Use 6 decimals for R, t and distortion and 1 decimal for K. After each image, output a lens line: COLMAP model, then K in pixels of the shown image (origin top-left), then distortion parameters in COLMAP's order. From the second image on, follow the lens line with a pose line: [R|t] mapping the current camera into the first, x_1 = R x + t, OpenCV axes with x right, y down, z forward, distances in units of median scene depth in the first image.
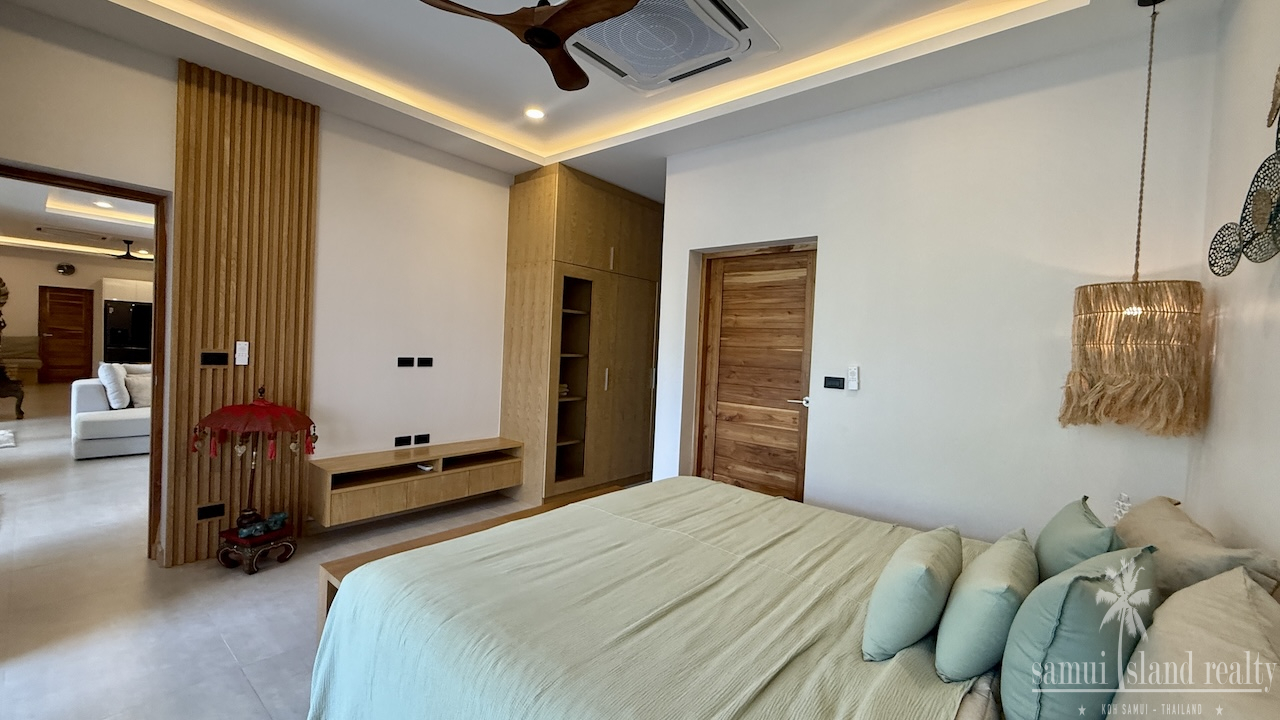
lens RADIAL K [[511.3, 0, 636.8], [0, 511.3, 359.1], [0, 0, 1]] dist [-0.000901, 0.000774]
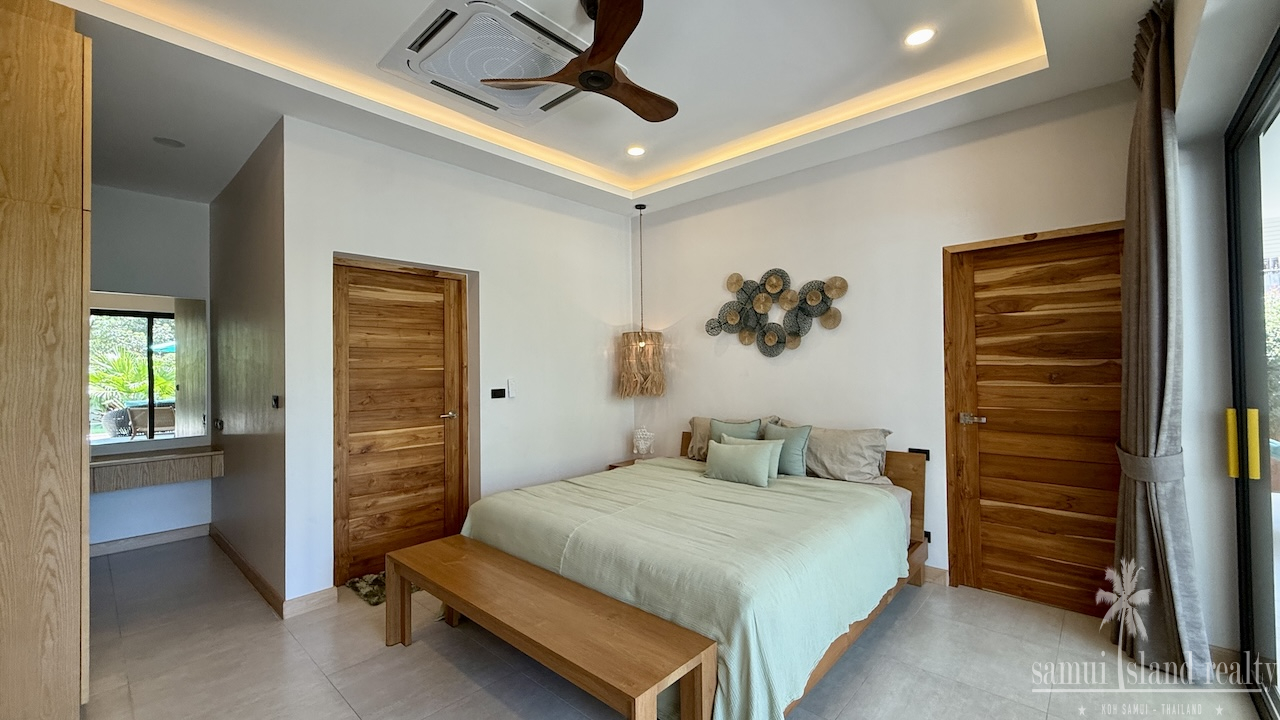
lens RADIAL K [[511.3, 0, 636.8], [0, 511.3, 359.1], [0, 0, 1]] dist [-0.000901, 0.000774]
pose [[0.047664, -0.027679, 0.998480, -0.715196], [0.037288, 0.998969, 0.025912, -0.048858], [-0.998167, 0.035996, 0.048647, 0.513190]]
